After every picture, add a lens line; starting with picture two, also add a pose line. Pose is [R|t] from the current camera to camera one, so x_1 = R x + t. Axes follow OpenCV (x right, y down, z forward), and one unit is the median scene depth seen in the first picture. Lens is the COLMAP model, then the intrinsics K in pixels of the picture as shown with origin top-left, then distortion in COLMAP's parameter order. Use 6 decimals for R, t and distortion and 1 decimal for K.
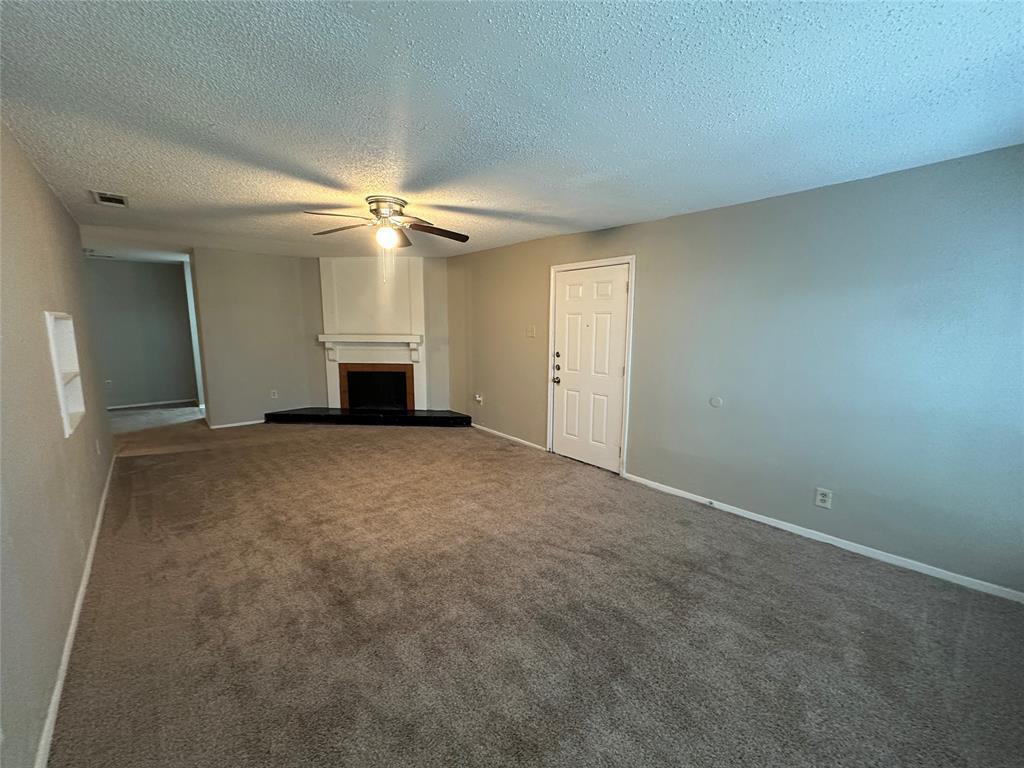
lens RADIAL K [[408.8, 0, 513.3], [0, 408.8, 377.6], [0, 0, 1]] dist [-0.003484, 0.000742]
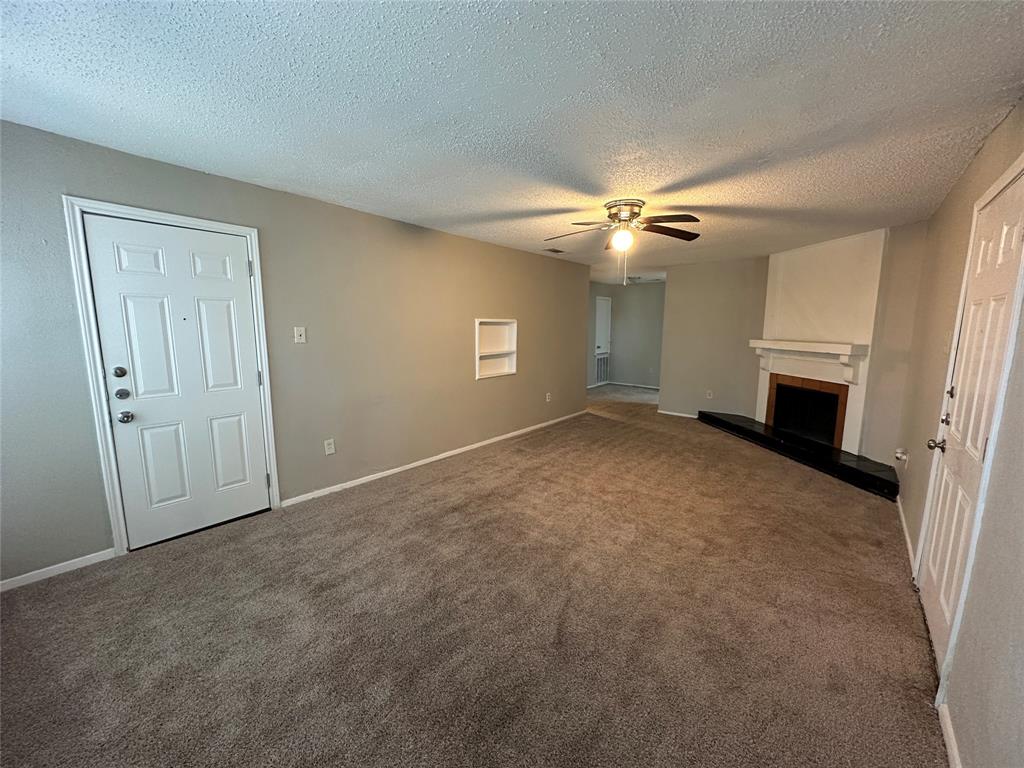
lens RADIAL K [[408.8, 0, 508.9], [0, 408.8, 383.8], [0, 0, 1]] dist [-0.003484, 0.000742]
pose [[0.146991, 0.134299, -0.979978, 0.455994], [-0.140821, 0.983489, 0.113657, -0.042865], [0.979062, 0.121295, 0.163476, 0.403797]]
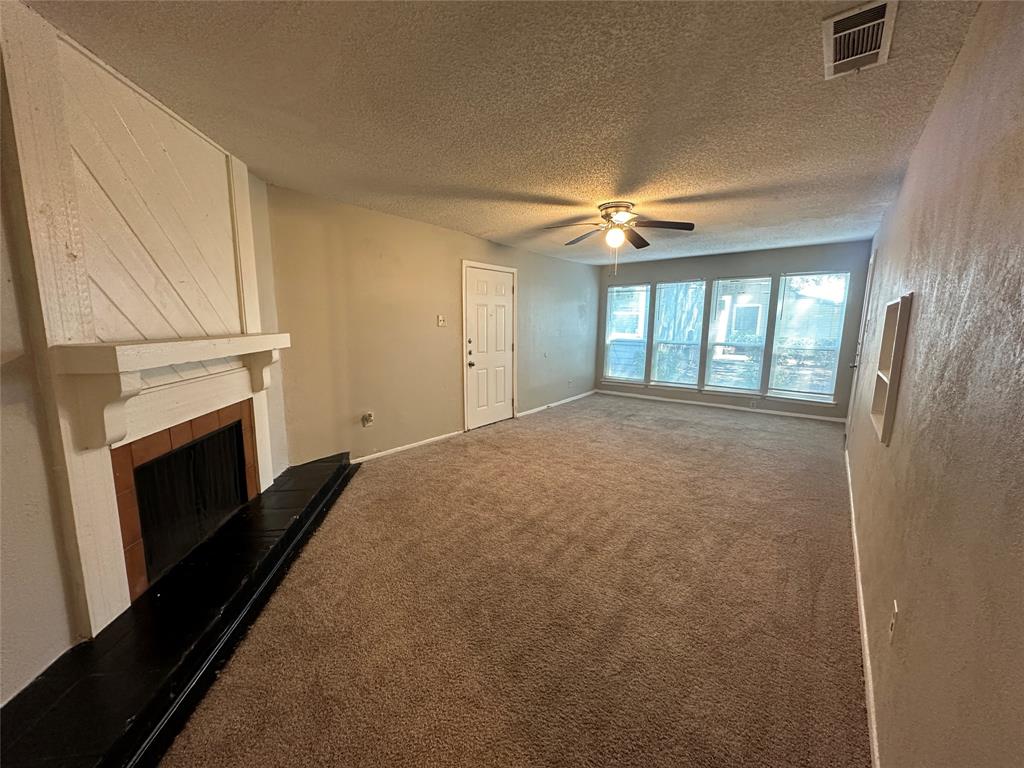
lens RADIAL K [[408.8, 0, 511.6], [0, 408.8, 381.1], [0, 0, 1]] dist [-0.003484, 0.000742]
pose [[-0.179299, -0.154803, 0.971539, -0.948379], [0.120196, 0.976697, 0.177808, -0.125602], [-0.976425, 0.148655, -0.156514, 1.007729]]
